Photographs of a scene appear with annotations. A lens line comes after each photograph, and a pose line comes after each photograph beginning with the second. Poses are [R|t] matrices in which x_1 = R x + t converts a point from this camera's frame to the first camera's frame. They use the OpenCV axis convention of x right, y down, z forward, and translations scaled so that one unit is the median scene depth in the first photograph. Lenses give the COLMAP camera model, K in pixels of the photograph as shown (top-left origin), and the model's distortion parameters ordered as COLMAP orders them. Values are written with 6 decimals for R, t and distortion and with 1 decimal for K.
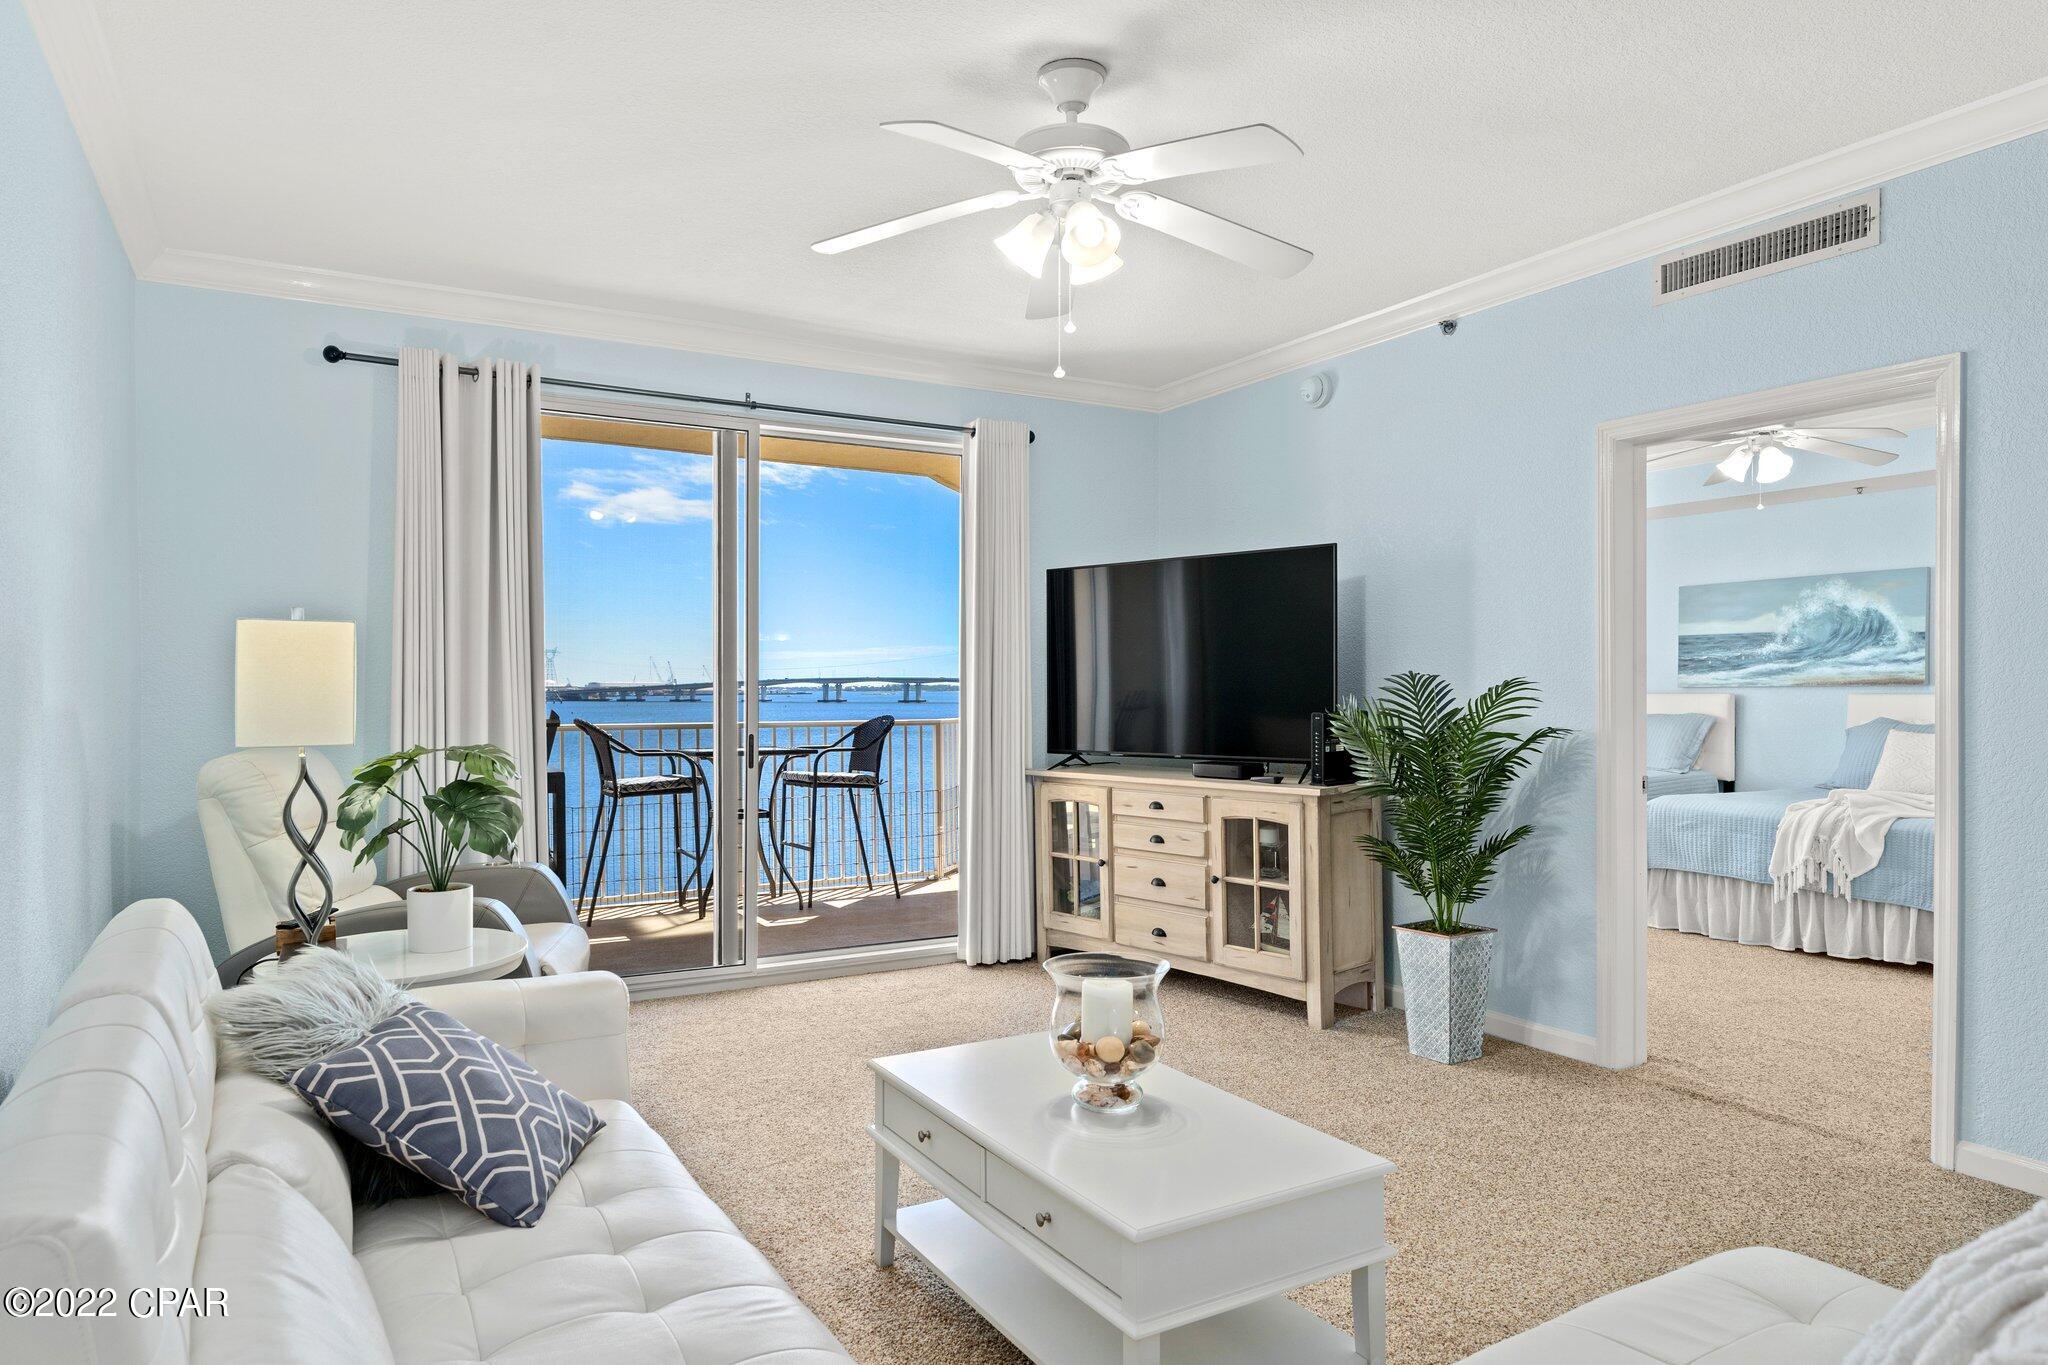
lens RADIAL K [[1257.1, 0, 1027.7], [0, 1257.1, 692.7], [0, 0, 1]] dist [0.004197, -0.000602]
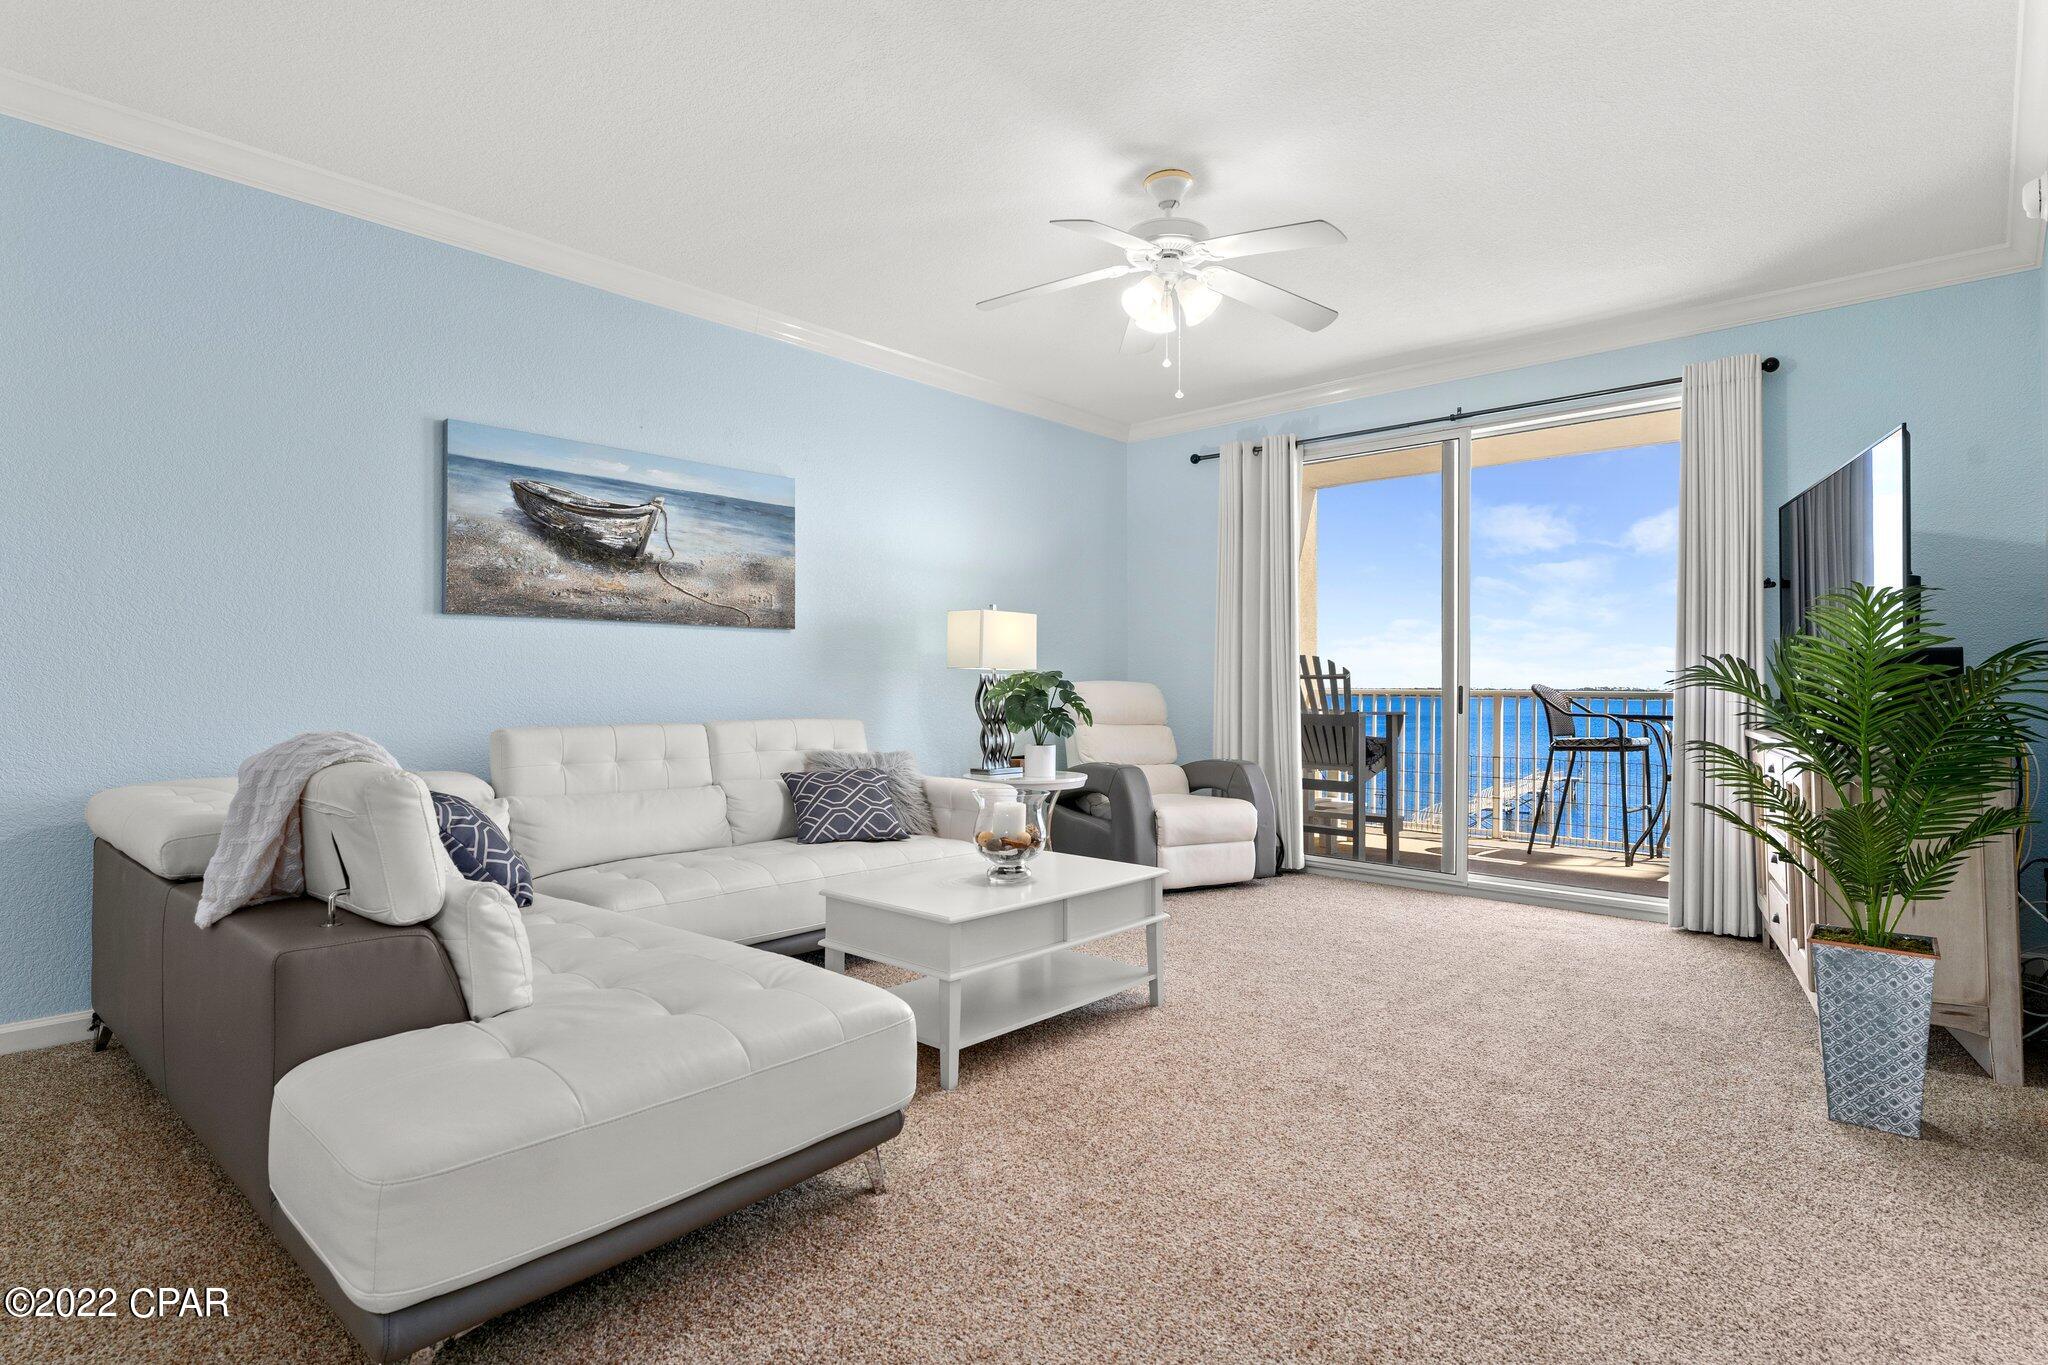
lens RADIAL K [[1041.8, 0, 1022.8], [0, 1041.8, 668.3], [0, 0, 1]] dist [0.000966, 0.000187]
pose [[0.297575, -0.013636, -0.954601, 0.573825], [-0.011314, 0.999777, -0.017808, 0.036039], [0.954631, 0.016099, 0.297354, 0.274027]]
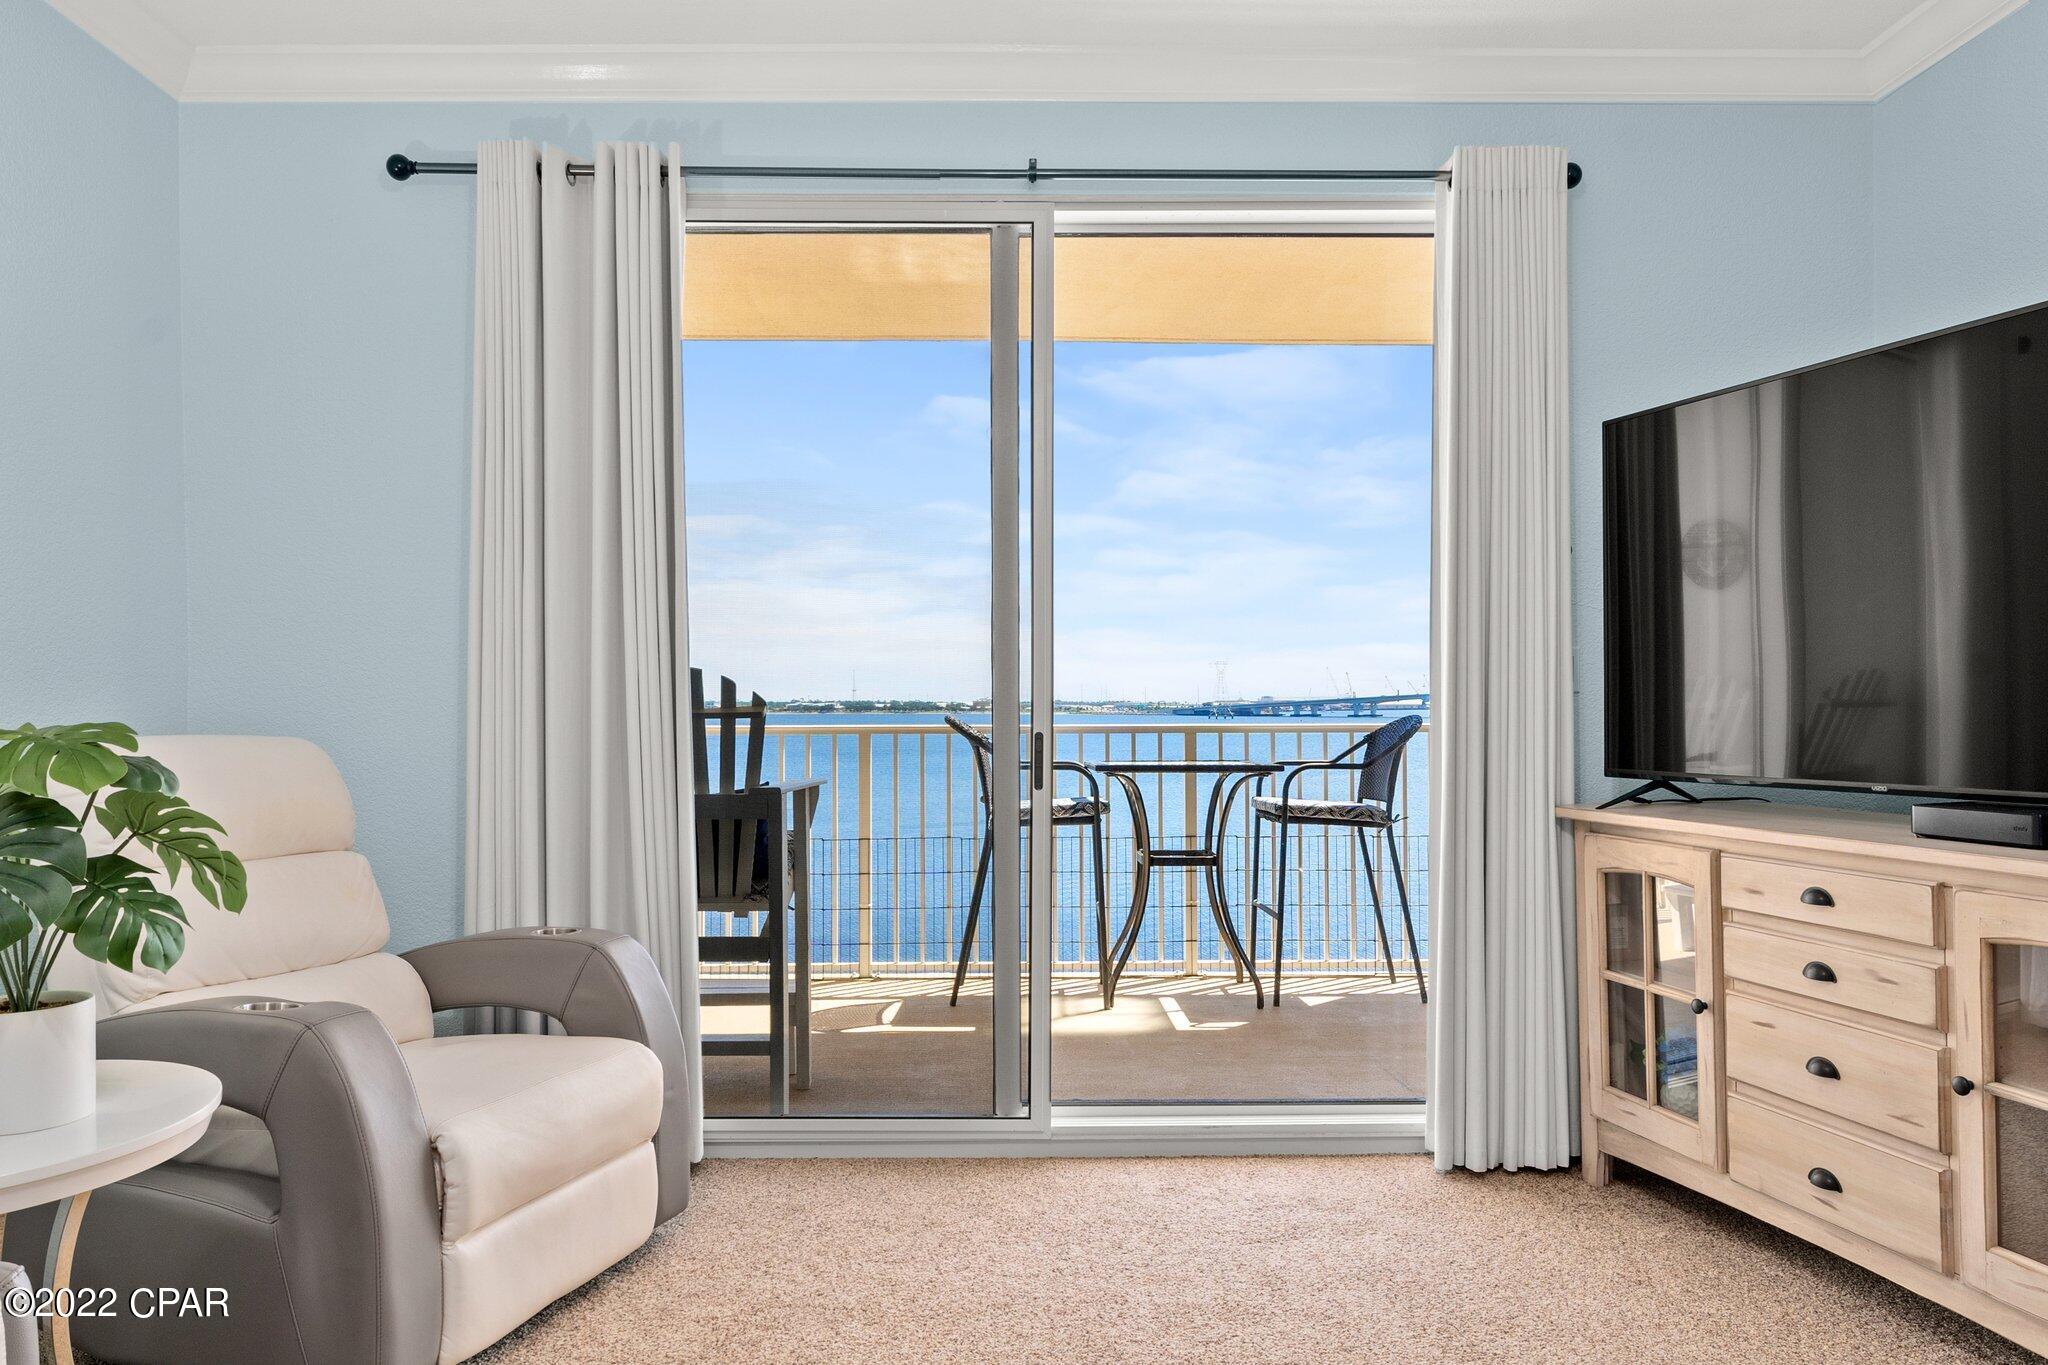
lens RADIAL K [[1407.0, 0, 1012.8], [0, 1407.0, 706.6], [0, 0, 1]] dist [-0.005768, -0.003929]
pose [[0.871881, -0.001928, -0.489715, 0.088889], [0.001831, 0.999998, -0.000677, 0.019662], [0.489715, -0.000306, 0.871883, 0.384064]]
